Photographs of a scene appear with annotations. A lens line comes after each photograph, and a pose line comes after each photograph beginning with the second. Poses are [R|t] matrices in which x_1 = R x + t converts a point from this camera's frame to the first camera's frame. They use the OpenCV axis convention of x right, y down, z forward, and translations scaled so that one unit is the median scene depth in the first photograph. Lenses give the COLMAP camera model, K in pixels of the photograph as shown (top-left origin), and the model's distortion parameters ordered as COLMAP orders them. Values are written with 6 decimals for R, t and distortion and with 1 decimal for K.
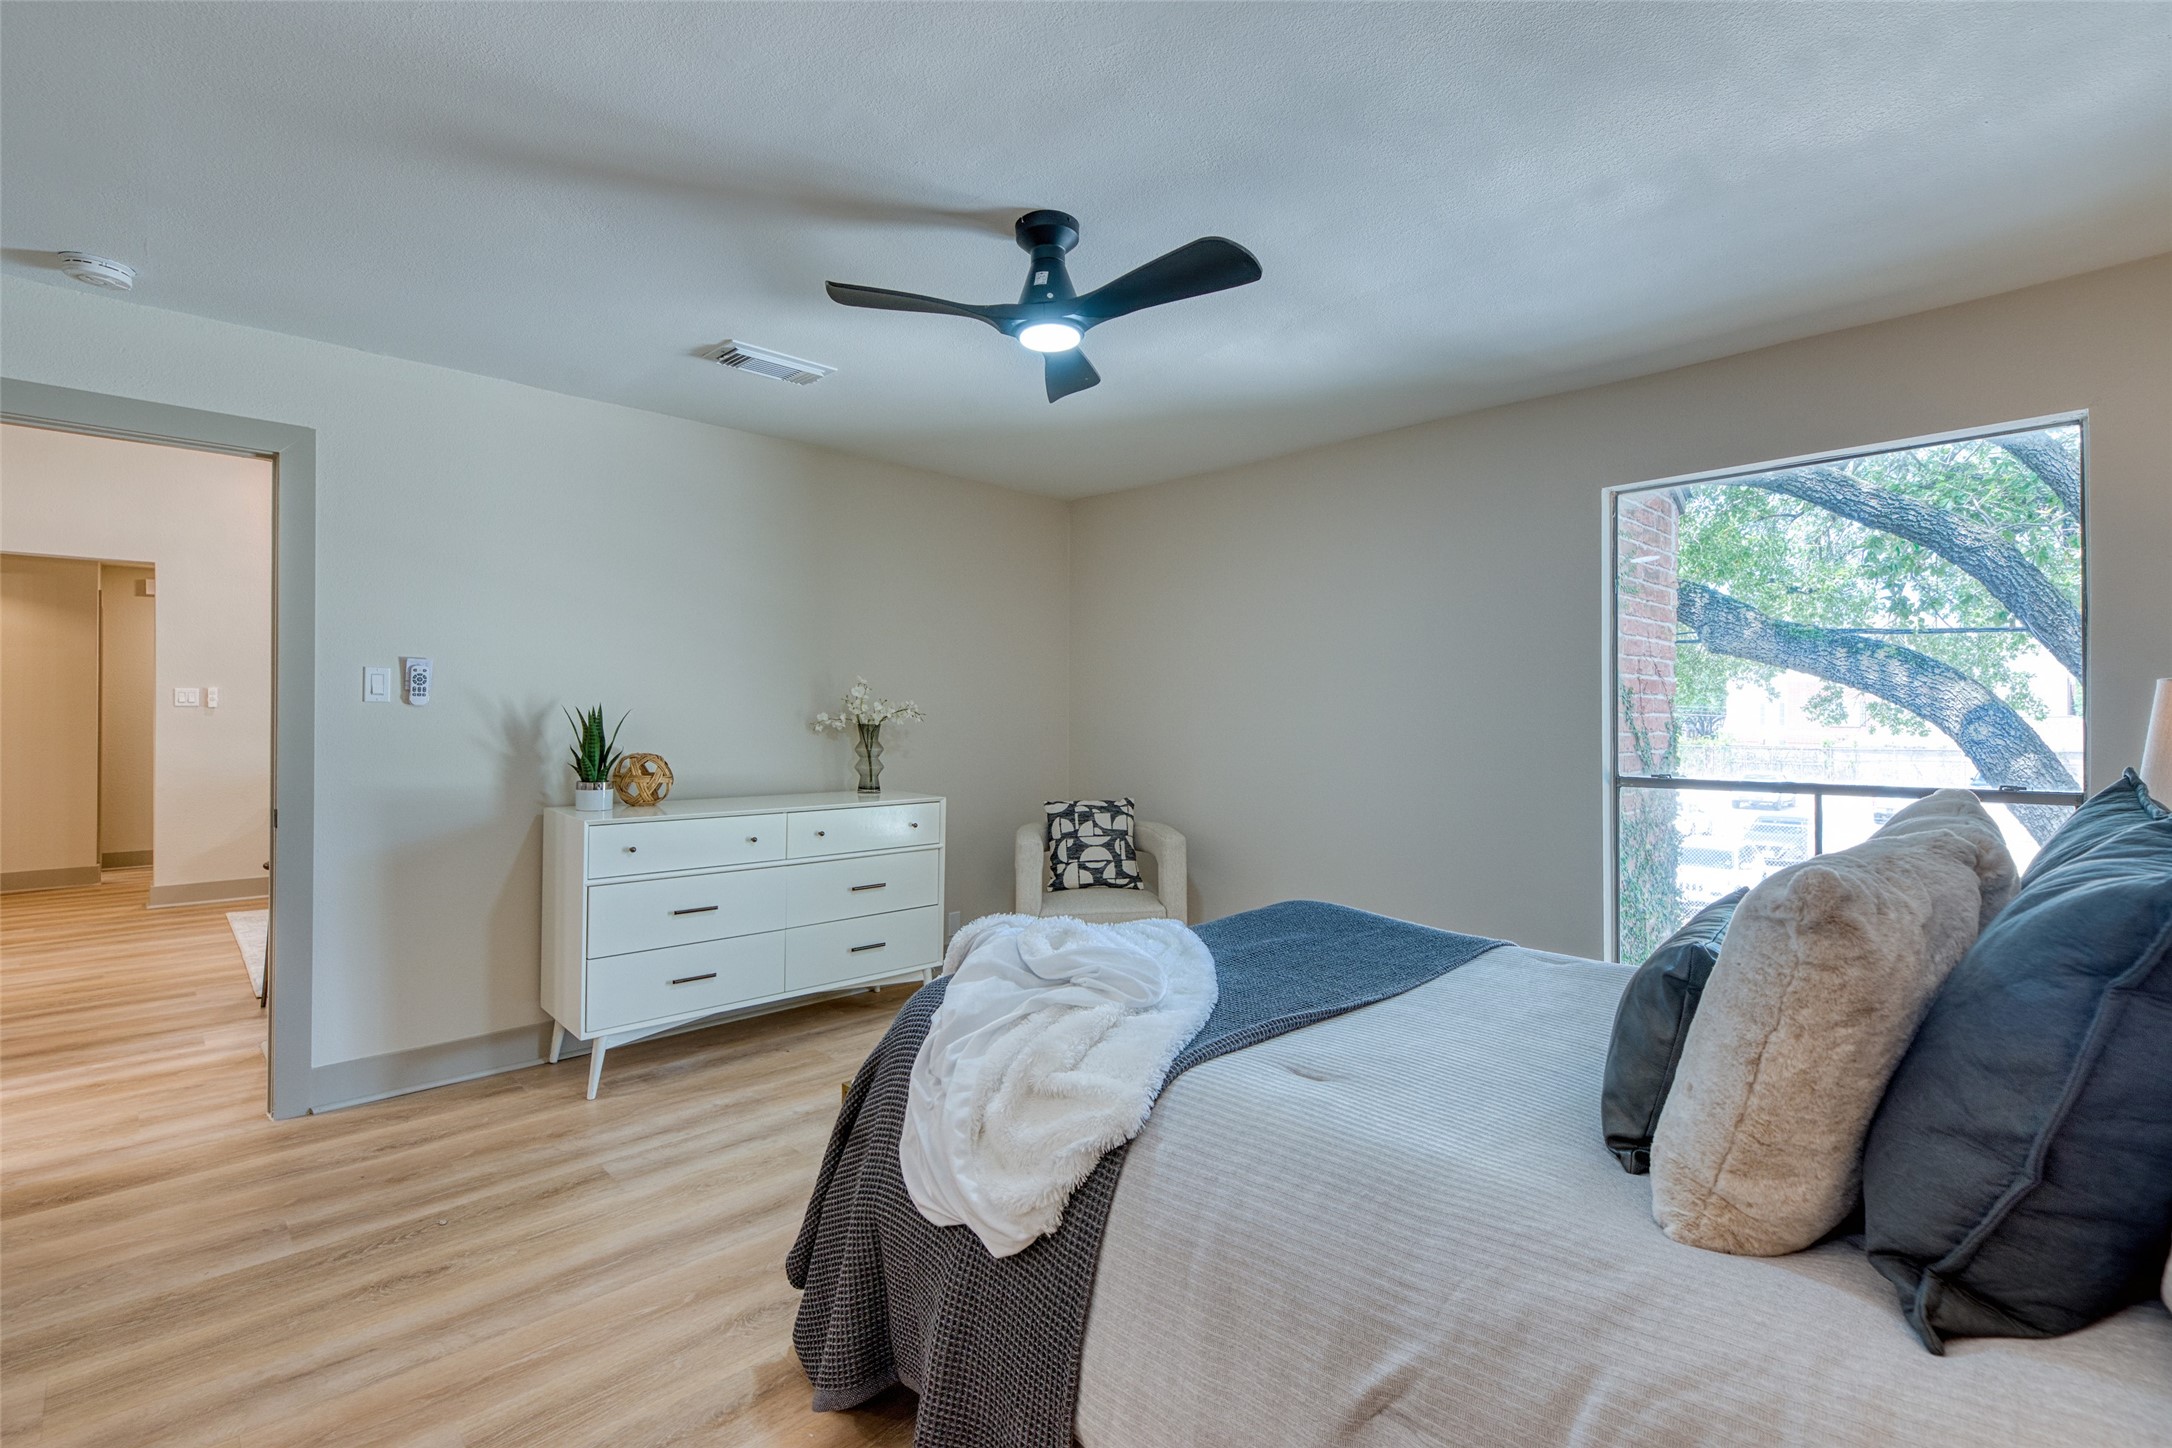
lens RADIAL K [[989.6, 0, 1081.0], [0, 989.6, 729.8], [0, 0, 1]] dist [-0.001756, -0.000400]
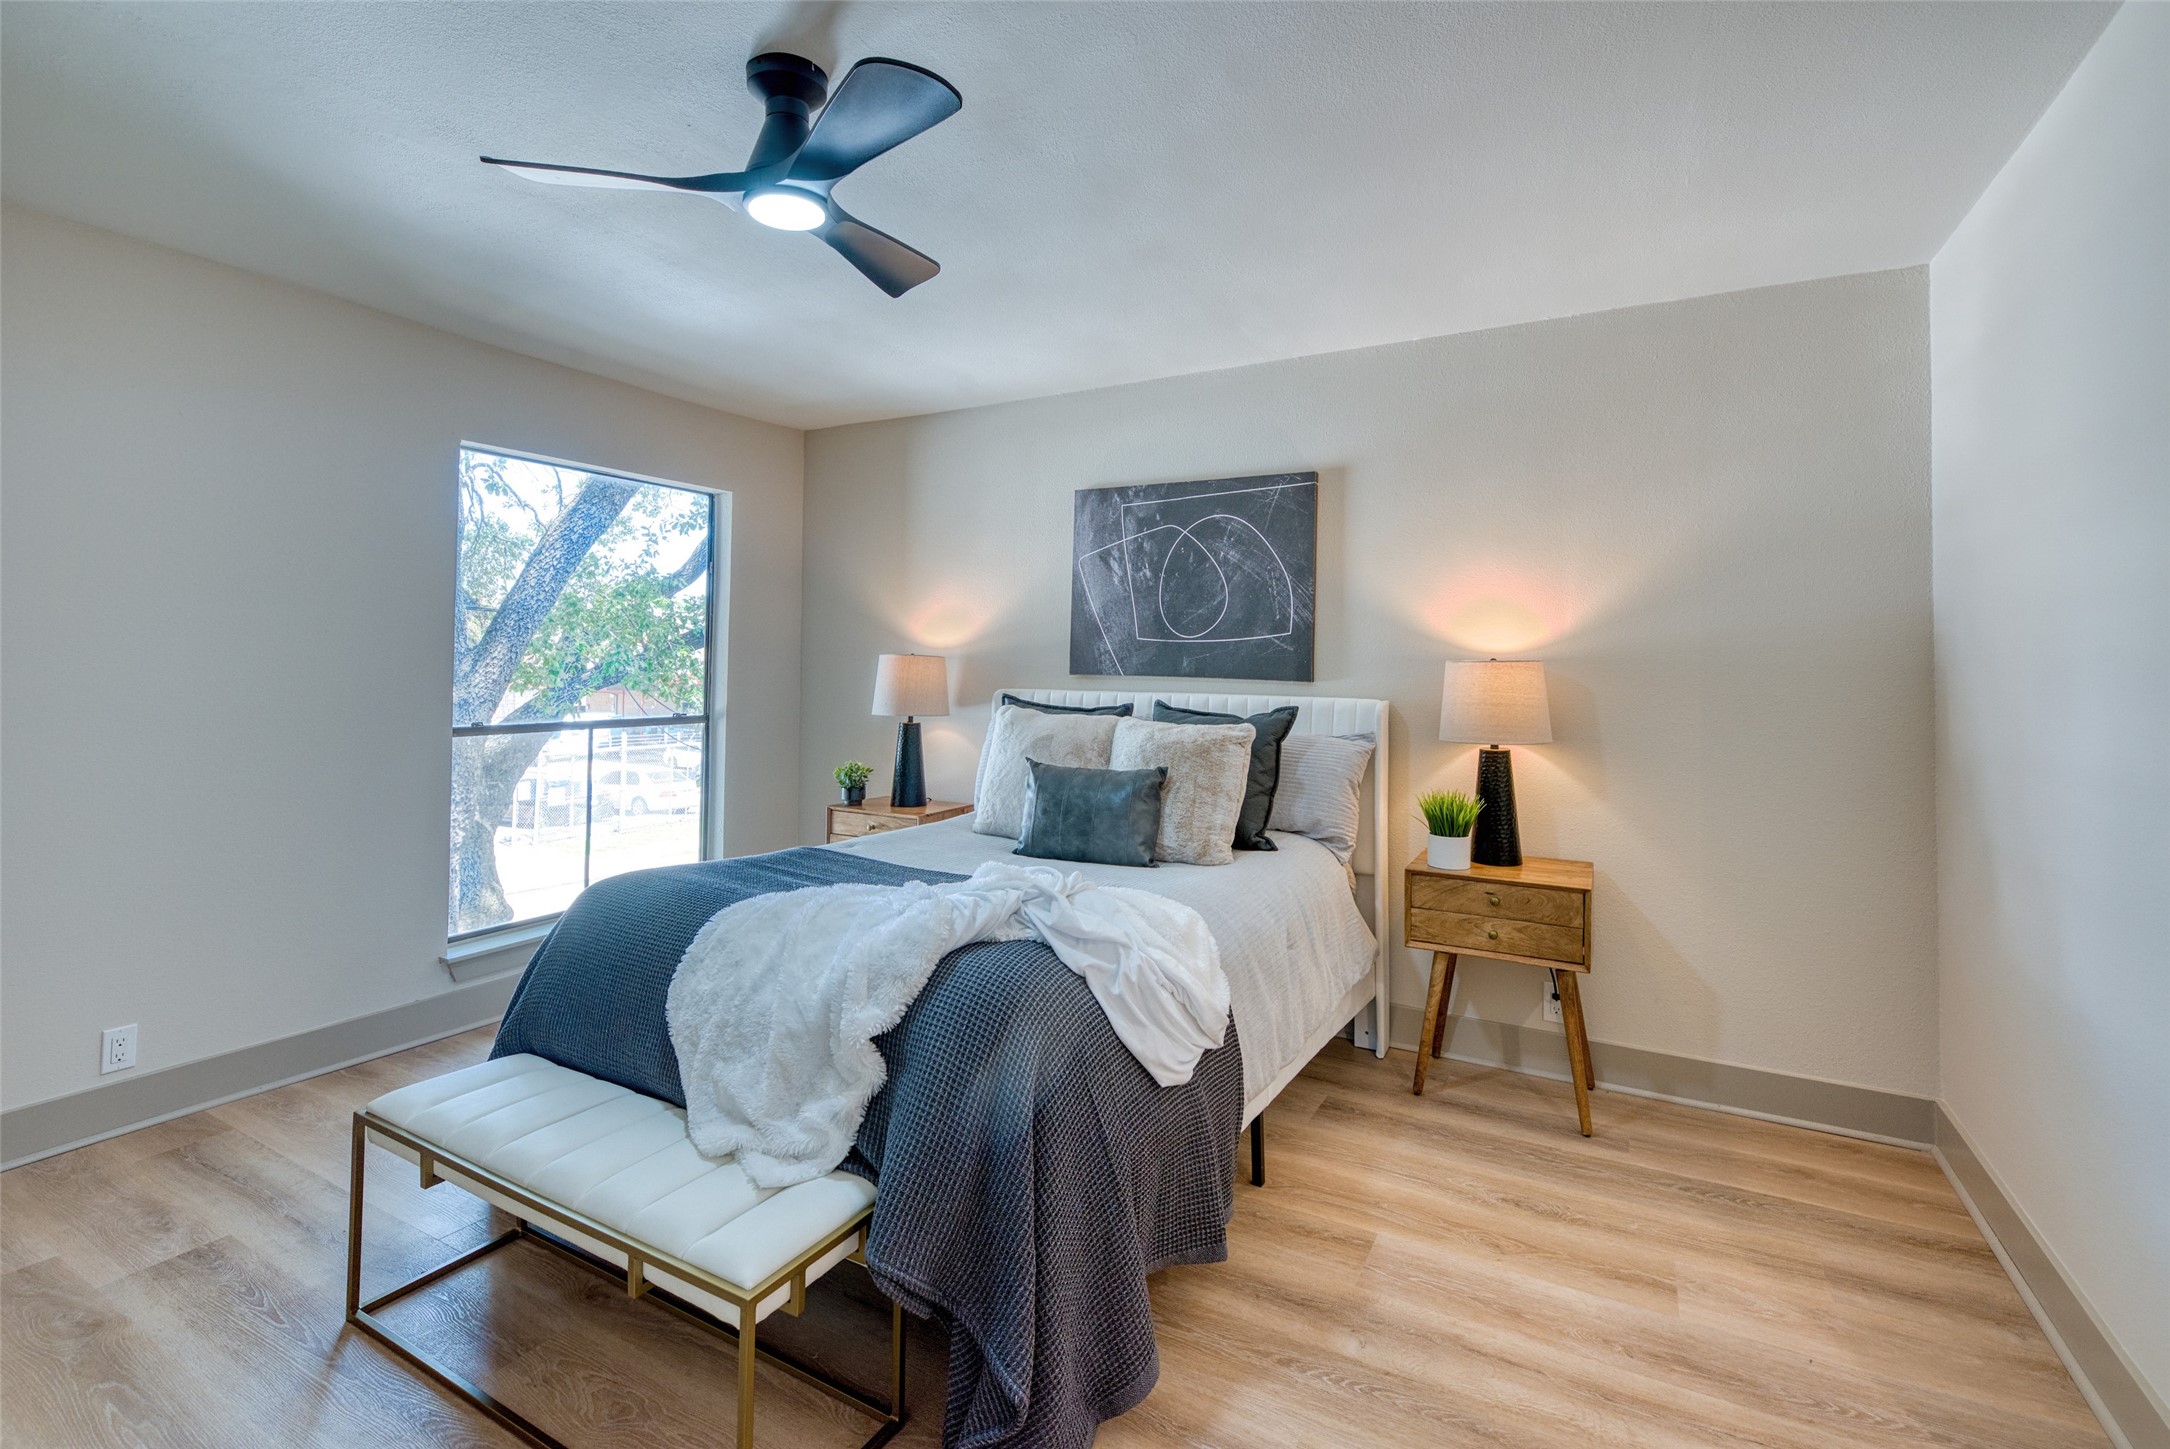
lens RADIAL K [[1007.9, 0, 1075.6], [0, 1007.9, 649.8], [0, 0, 1]] dist [0.001806, 0.000153]
pose [[-0.291137, 0.014231, 0.956575, -0.723728], [-0.001886, 0.999879, -0.015450, -0.019553], [-0.956679, -0.006302, -0.291075, 0.815519]]
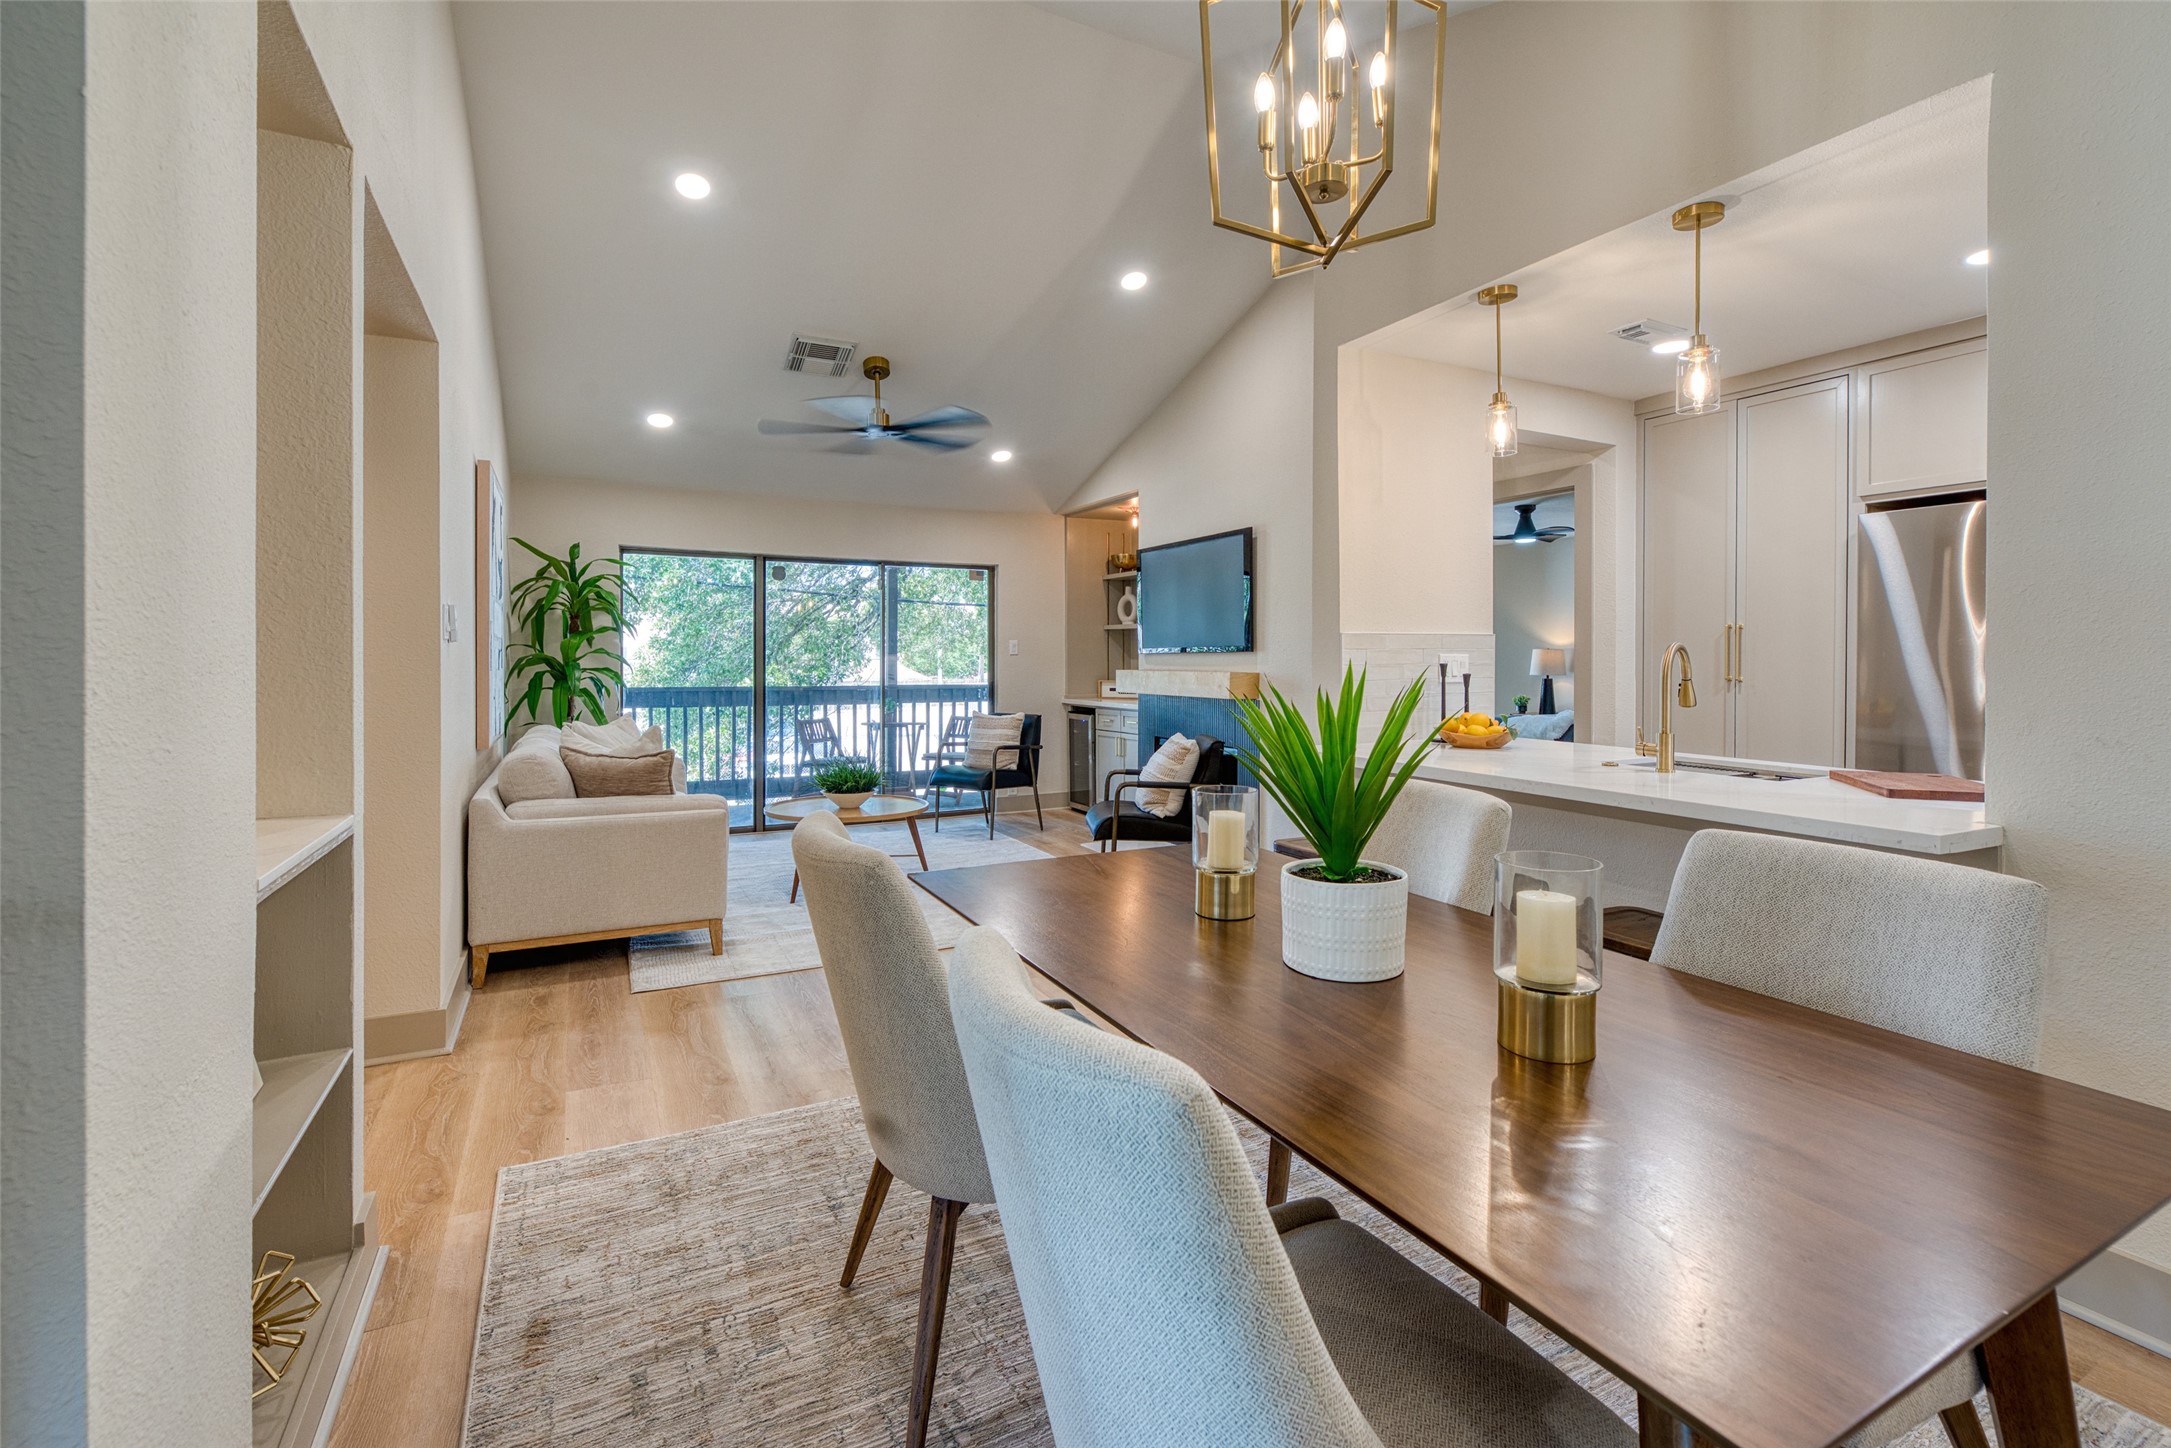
lens RADIAL K [[963.3, 0, 1099.1], [0, 963.3, 671.7], [0, 0, 1]] dist [0.000783, 0.000067]
pose [[0.267559, -0.019067, 0.963353, -2.896808], [0.009053, 0.999810, 0.017274, -0.027332], [-0.963499, 0.004100, 0.267681, 1.227406]]
